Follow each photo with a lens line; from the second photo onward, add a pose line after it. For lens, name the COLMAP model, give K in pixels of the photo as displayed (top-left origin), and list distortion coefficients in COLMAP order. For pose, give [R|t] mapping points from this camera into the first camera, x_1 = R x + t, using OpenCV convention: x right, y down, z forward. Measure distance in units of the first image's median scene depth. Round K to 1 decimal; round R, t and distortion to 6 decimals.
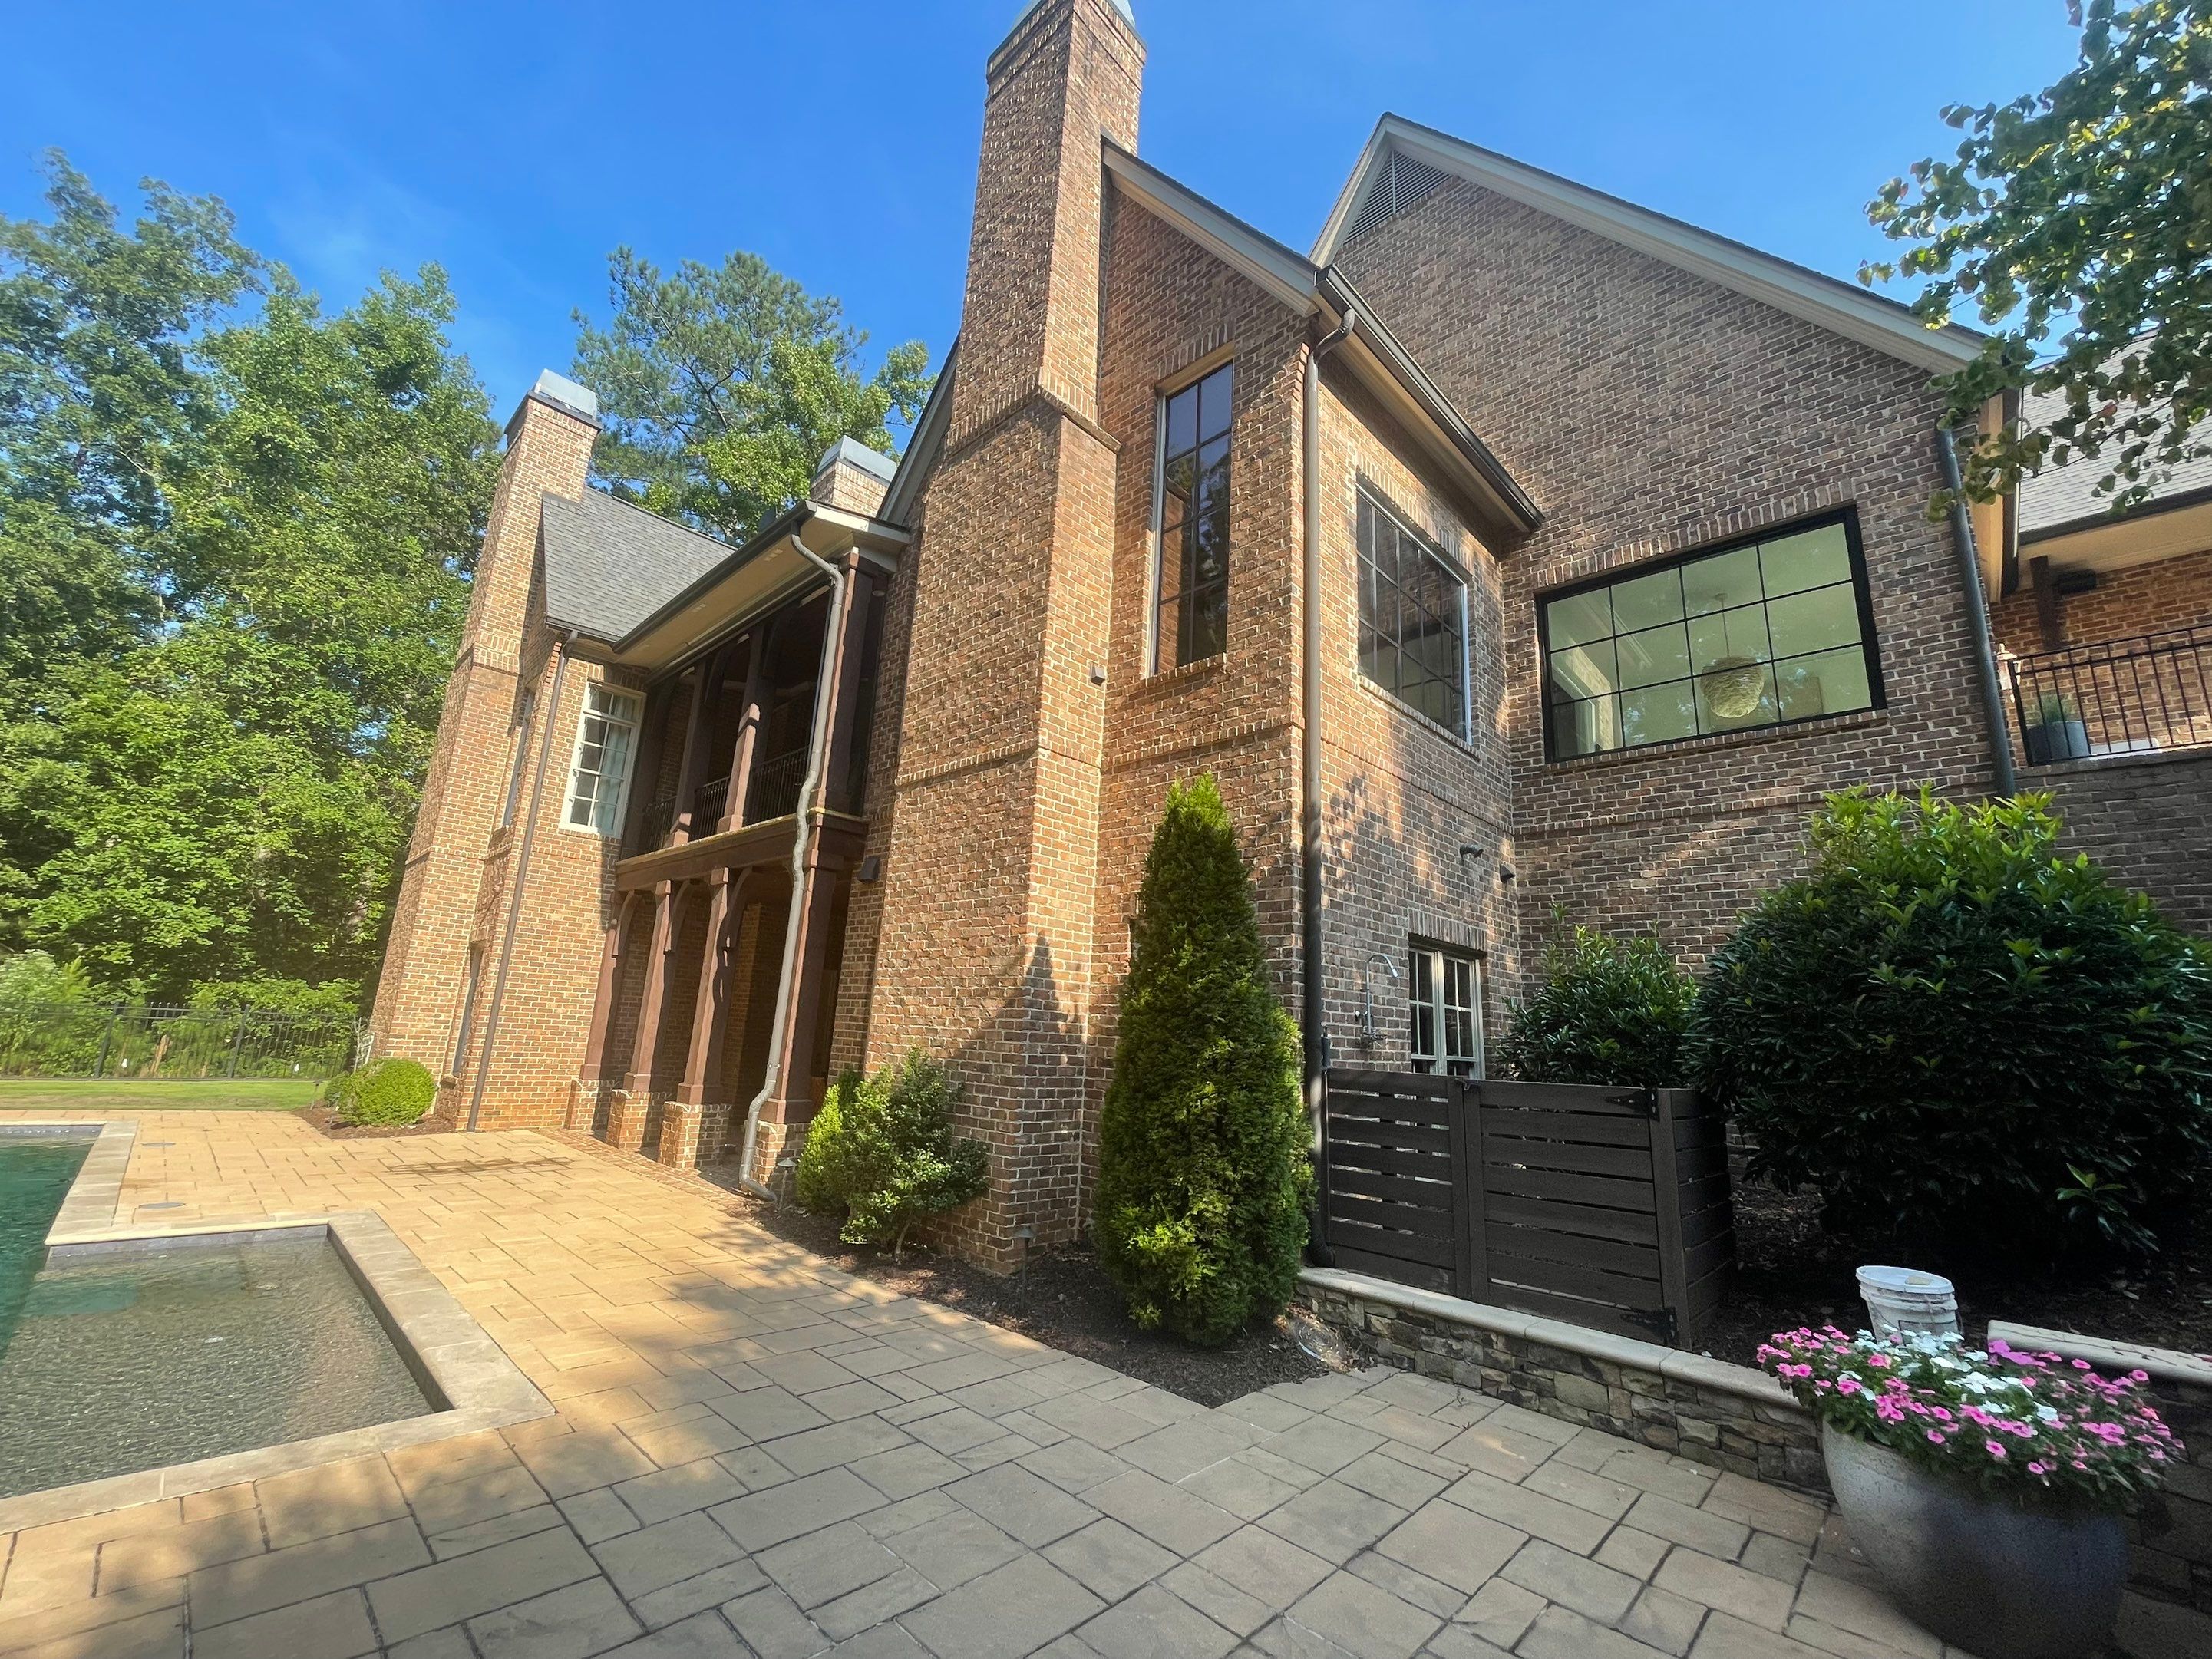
lens RADIAL K [[896.7, 0, 1108.0], [0, 896.7, 827.0], [0, 0, 1]] dist [-0.003868, 0.001911]
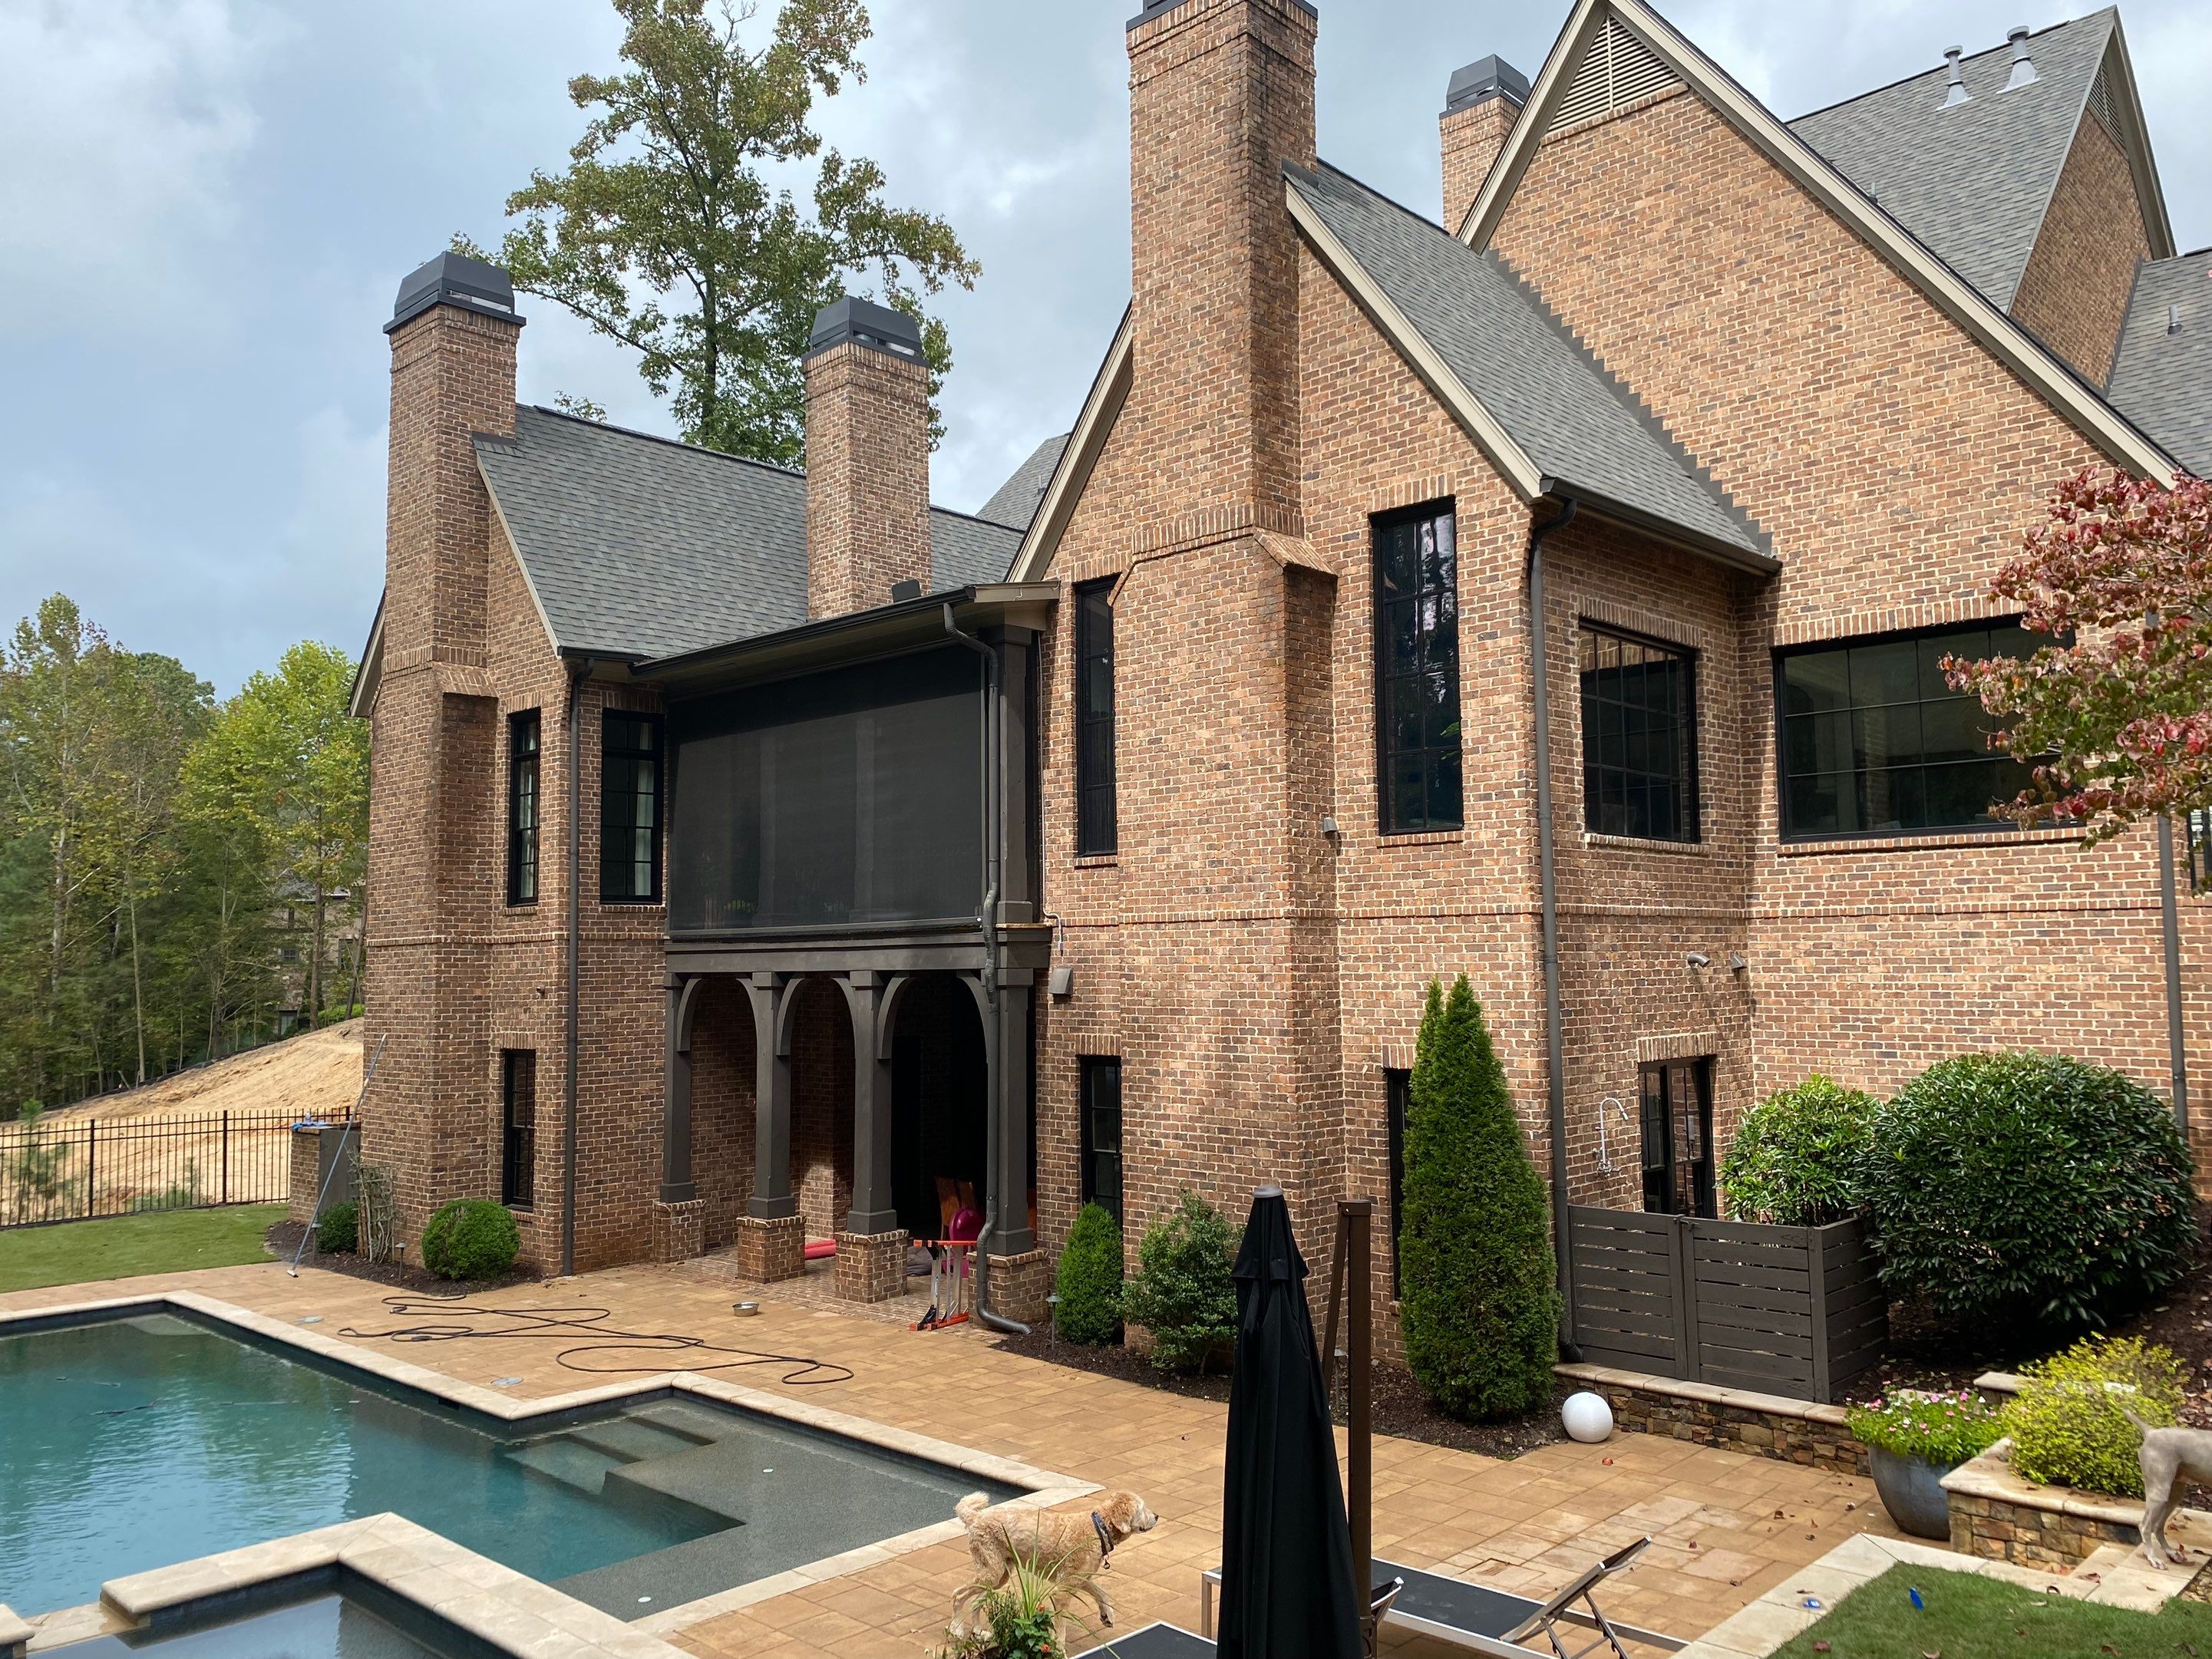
lens RADIAL K [[1690.4, 0, 1128.8], [0, 1690.4, 809.4], [0, 0, 1]] dist [0.027628, -0.019958]
pose [[0.997882, -0.062574, 0.017758, -0.298859], [0.059472, 0.988293, 0.140498, -0.514929], [-0.026342, -0.139144, 0.989922, -0.980376]]
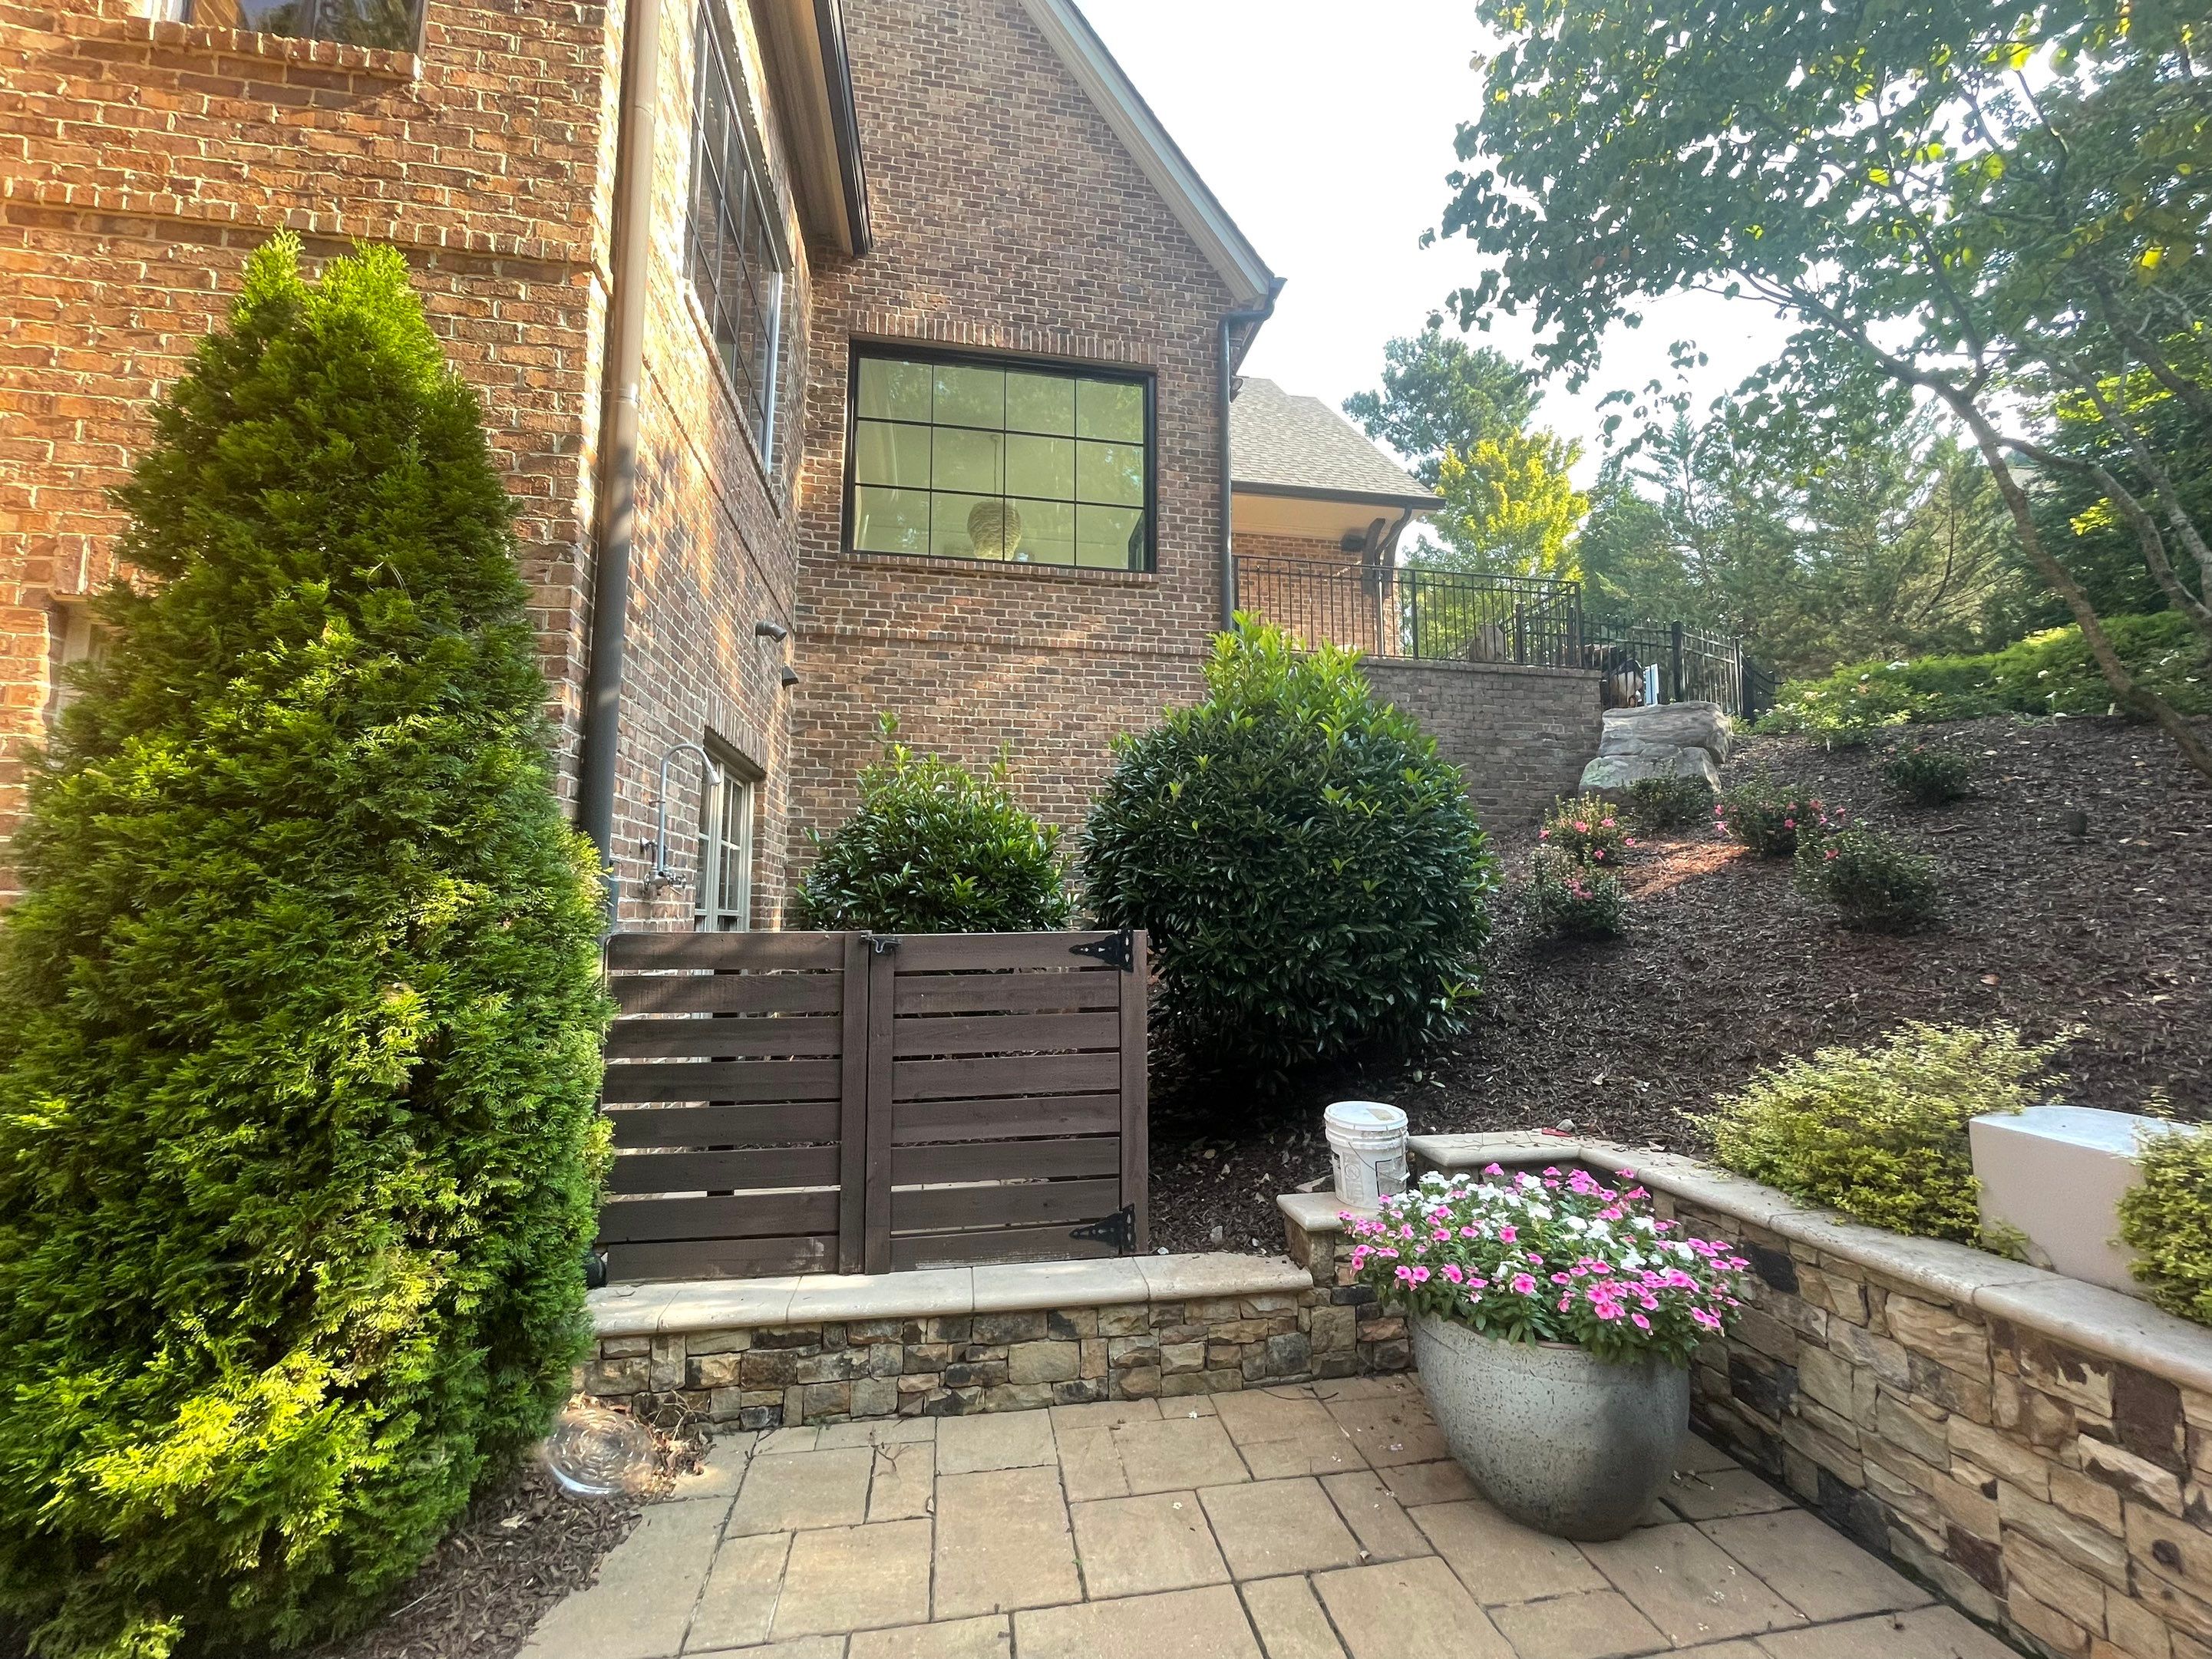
lens RADIAL K [[896.7, 0, 1107.5], [0, 896.7, 825.7], [0, 0, 1]] dist [-0.003868, 0.001911]
pose [[0.592838, 0.037386, 0.804454, -0.013106], [-0.157826, 0.984944, 0.070535, 0.099246], [-0.789705, -0.168780, 0.589813, 0.378524]]
